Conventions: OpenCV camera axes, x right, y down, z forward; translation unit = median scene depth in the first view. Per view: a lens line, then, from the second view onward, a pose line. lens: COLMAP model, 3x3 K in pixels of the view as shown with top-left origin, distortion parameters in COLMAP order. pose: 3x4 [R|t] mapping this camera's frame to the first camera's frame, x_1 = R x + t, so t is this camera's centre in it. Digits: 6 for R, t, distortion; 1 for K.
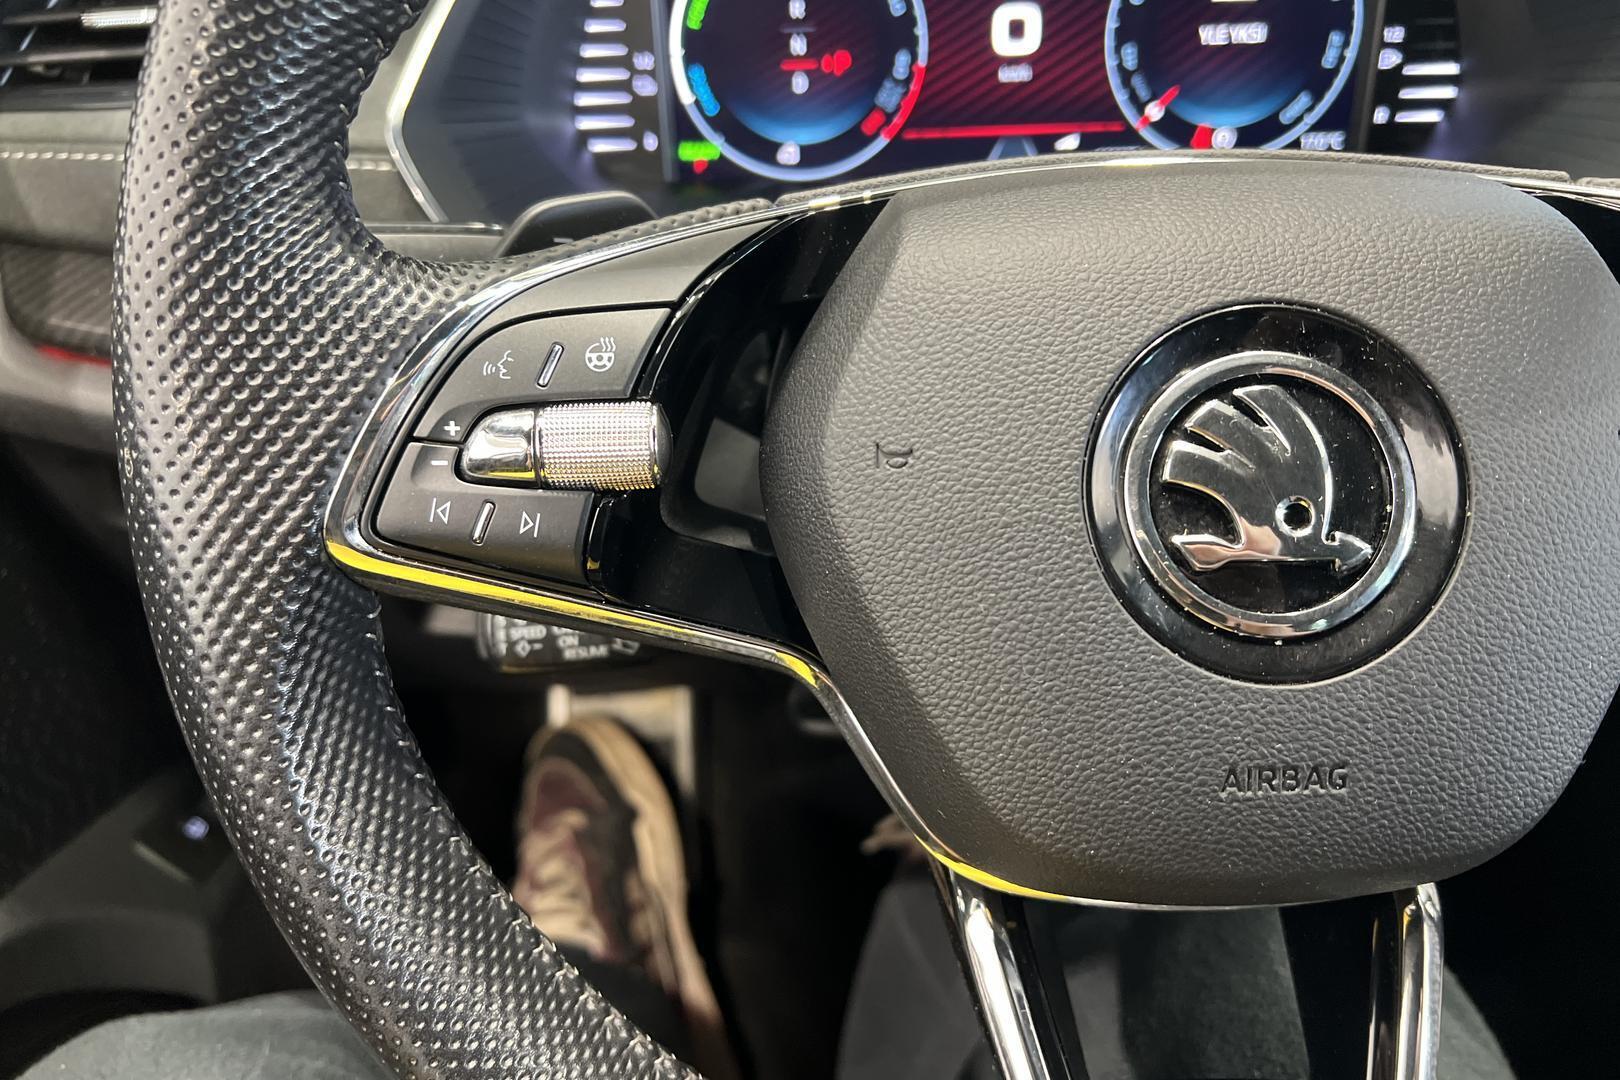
lens RADIAL K [[1214.8, 0, 810.0], [0, 1214.8, 540.0], [0, 0, 1]] dist [0.114976, -0.005809]
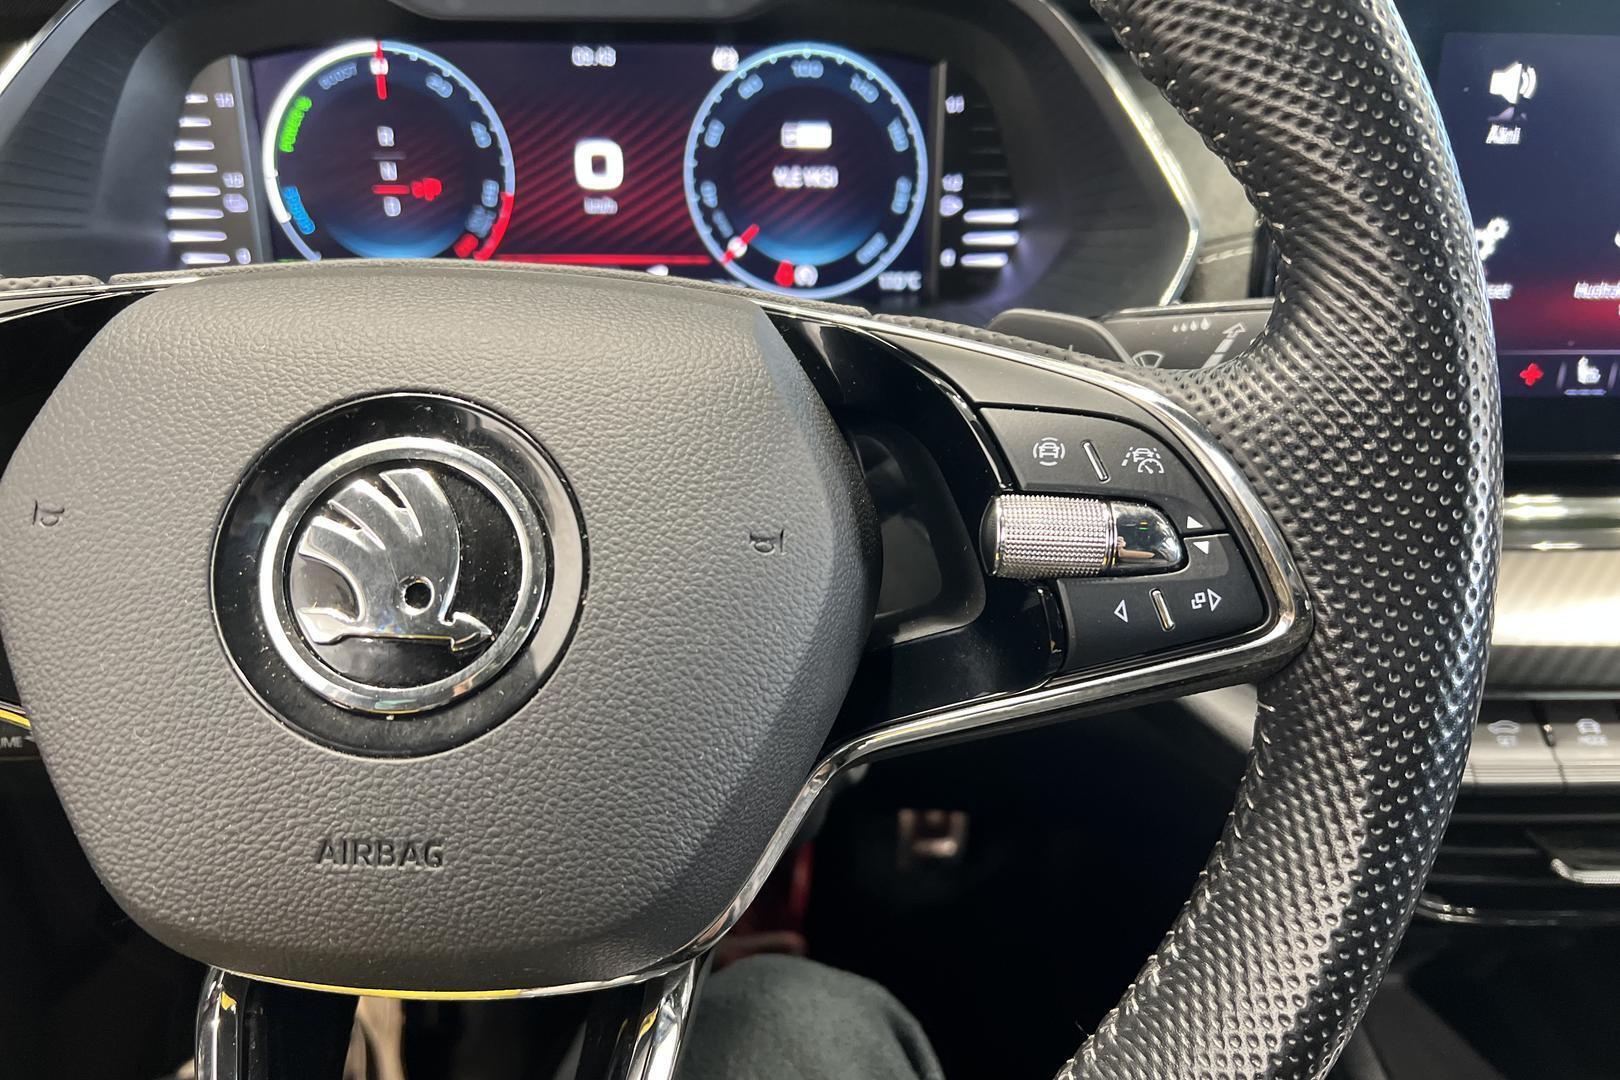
lens RADIAL K [[1188.8, 0, 809.7], [0, 1188.8, 623.0], [0, 0, 1]] dist [0.097004, 0.005272]
pose [[0.992138, 0.050992, -0.114286, 0.828009], [-0.058313, 0.996393, -0.061656, 0.047202], [0.110729, 0.067835, 0.991533, 0.056731]]
